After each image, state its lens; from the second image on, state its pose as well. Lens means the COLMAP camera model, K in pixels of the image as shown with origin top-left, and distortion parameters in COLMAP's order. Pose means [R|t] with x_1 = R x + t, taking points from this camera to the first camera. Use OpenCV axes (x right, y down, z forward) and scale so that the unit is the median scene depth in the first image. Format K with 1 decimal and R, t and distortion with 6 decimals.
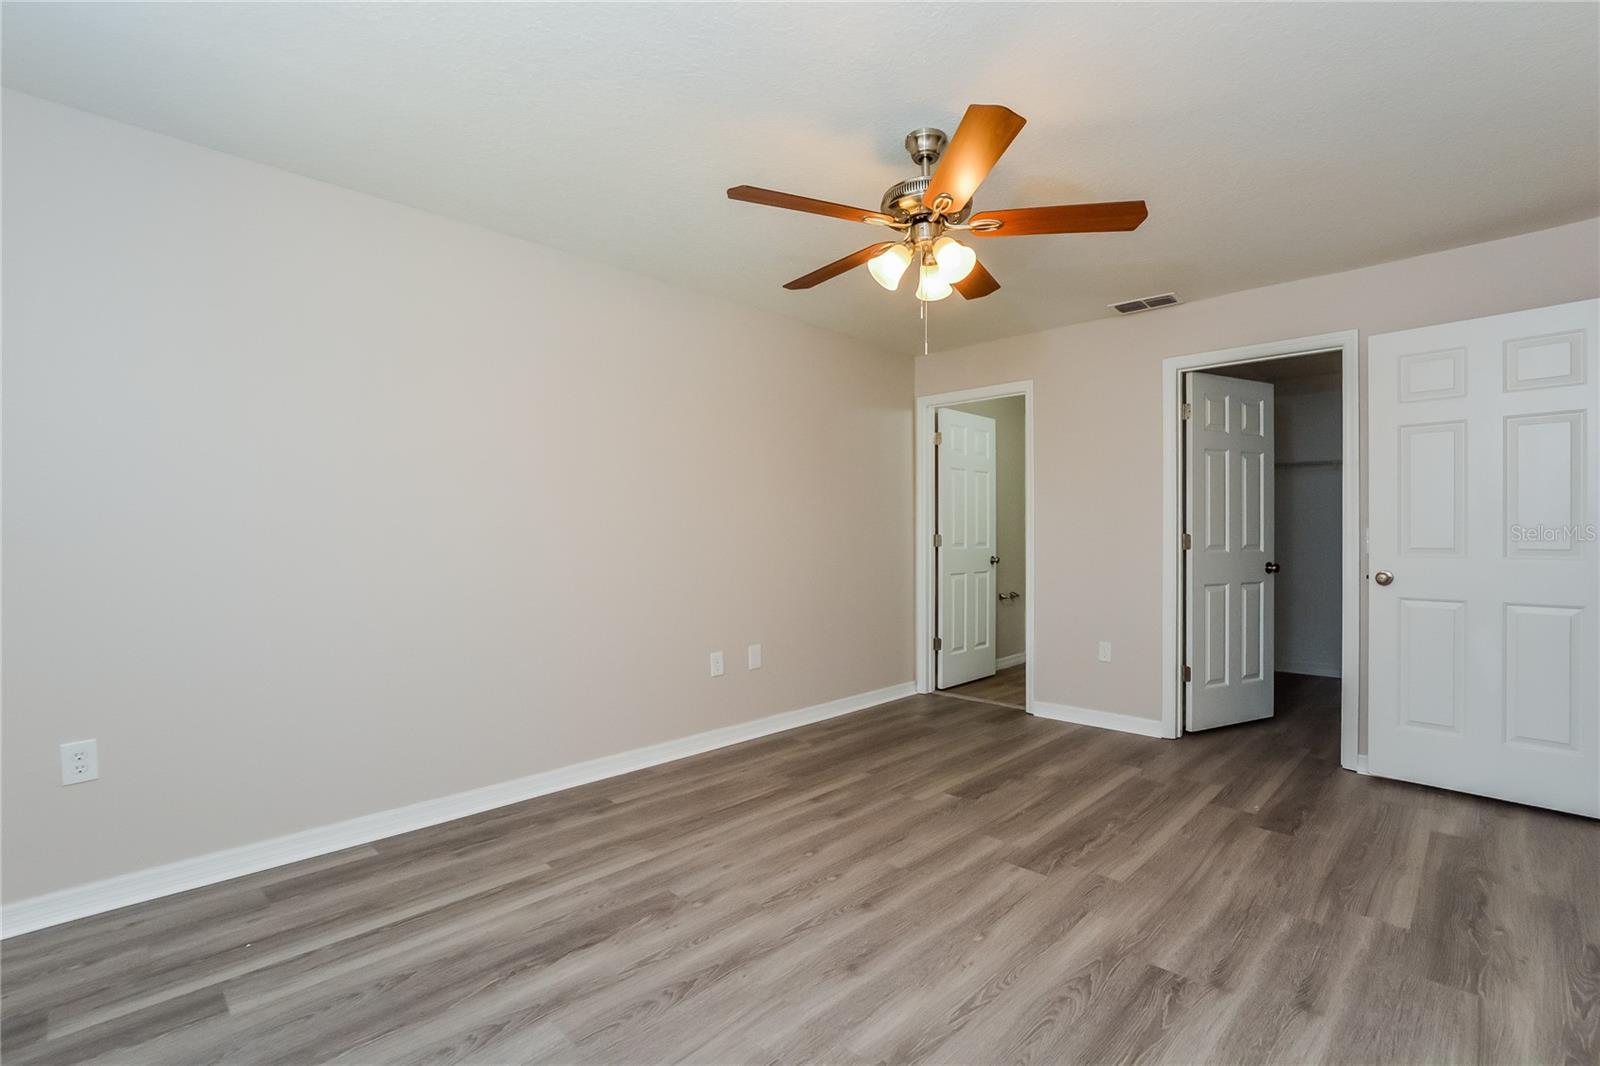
lens RADIAL K [[729.1, 0, 780.2], [0, 729.1, 527.0], [0, 0, 1]] dist [-0.011735, 0.000421]
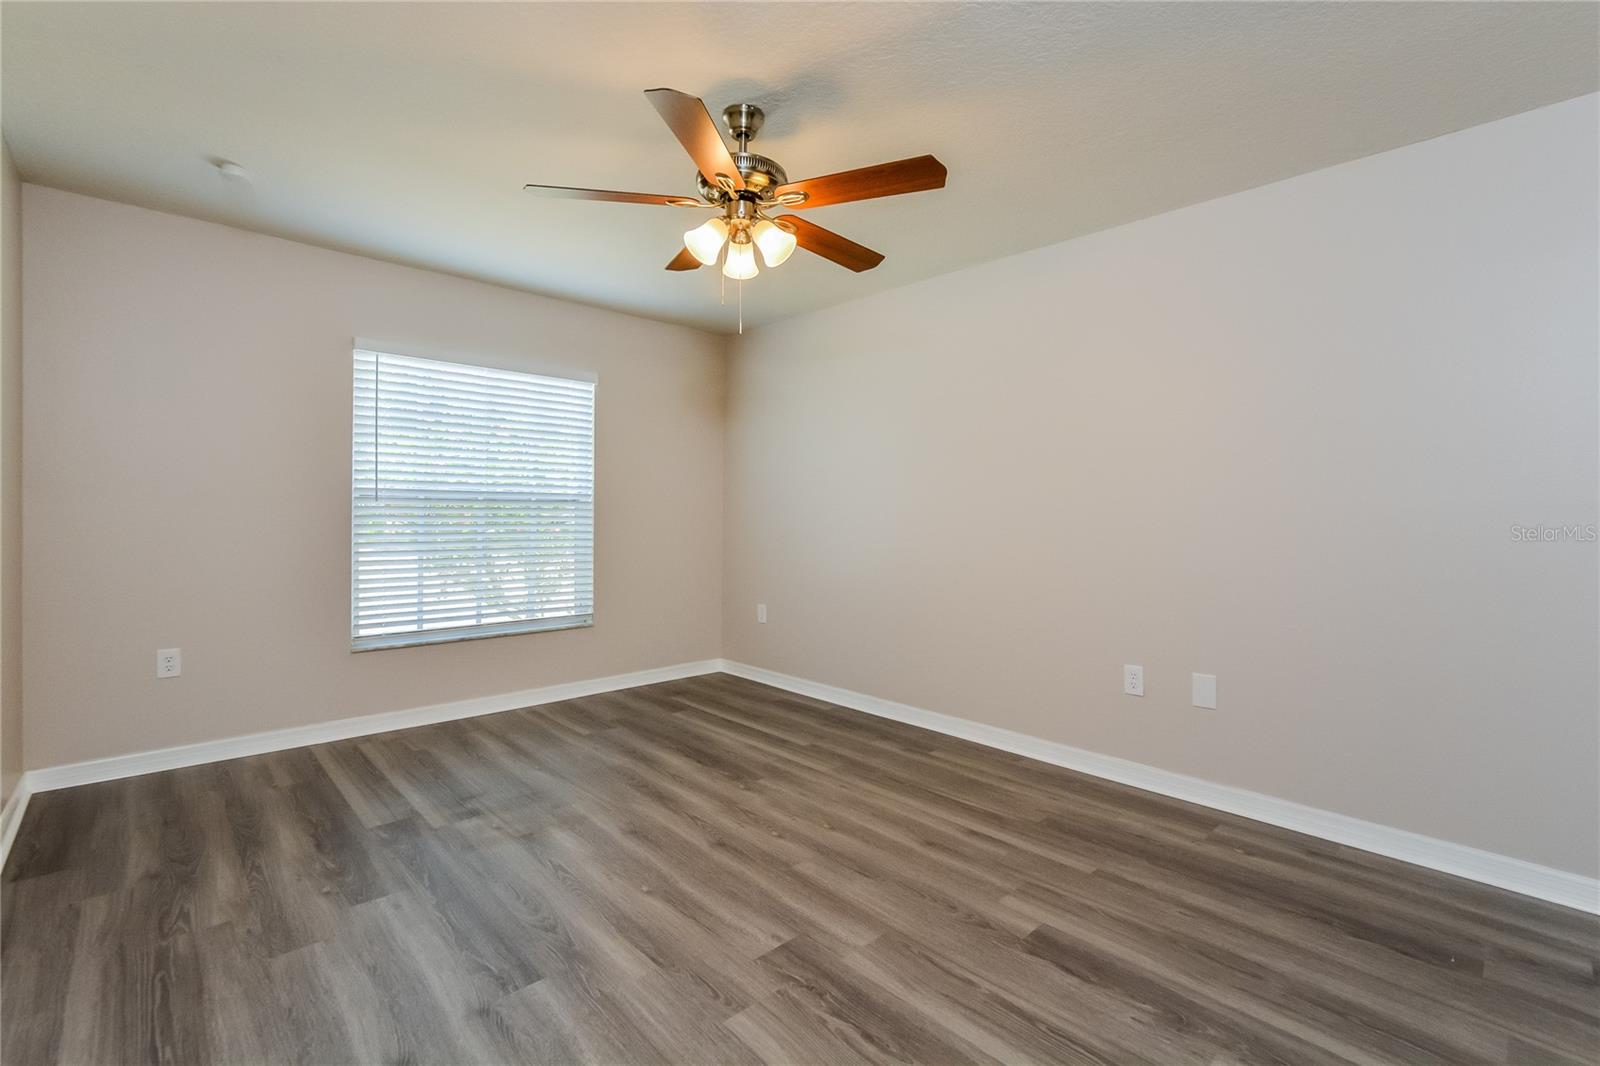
lens RADIAL K [[702.6, 0, 801.7], [0, 702.6, 523.0], [0, 0, 1]] dist [-0.001908, -0.000176]
pose [[-0.031715, 0.010526, -0.999442, 1.023979], [0.003236, 0.999940, 0.010428, 0.016321], [0.999492, -0.002904, -0.031747, 1.003828]]
